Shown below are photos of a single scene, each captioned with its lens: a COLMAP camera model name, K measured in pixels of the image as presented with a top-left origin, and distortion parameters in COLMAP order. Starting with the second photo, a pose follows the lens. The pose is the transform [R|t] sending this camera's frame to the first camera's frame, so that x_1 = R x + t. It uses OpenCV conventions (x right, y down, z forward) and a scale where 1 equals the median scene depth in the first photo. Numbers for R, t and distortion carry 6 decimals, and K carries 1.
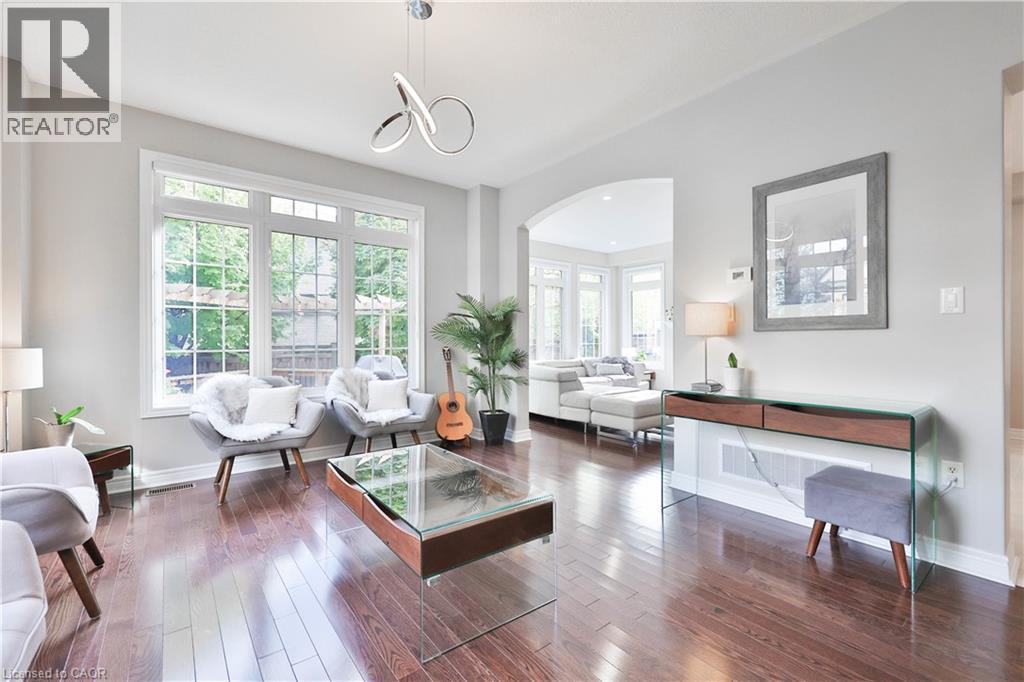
lens RADIAL K [[444.5, 0, 512.0], [0, 444.5, 340.1], [0, 0, 1]] dist [0.001739, -0.000116]
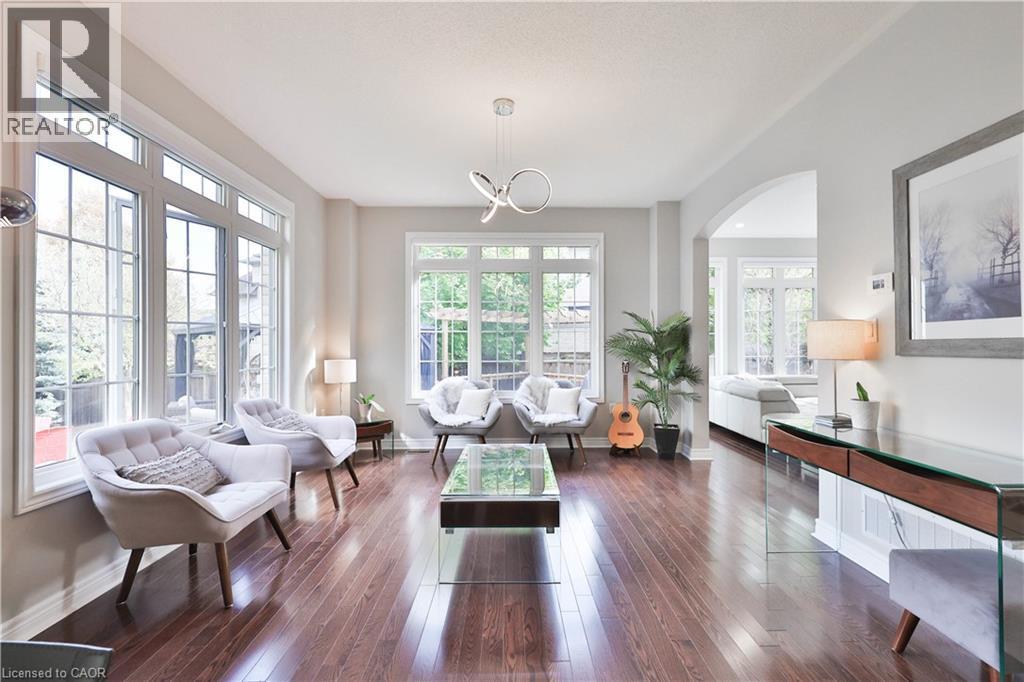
lens RADIAL K [[444.5, 0, 511.9], [0, 444.5, 342.7], [0, 0, 1]] dist [0.001739, -0.000116]
pose [[0.795143, -0.002931, -0.606415, 0.392674], [0.001125, 0.999994, -0.003359, -0.032916], [0.606421, 0.001988, 0.795141, -0.018301]]
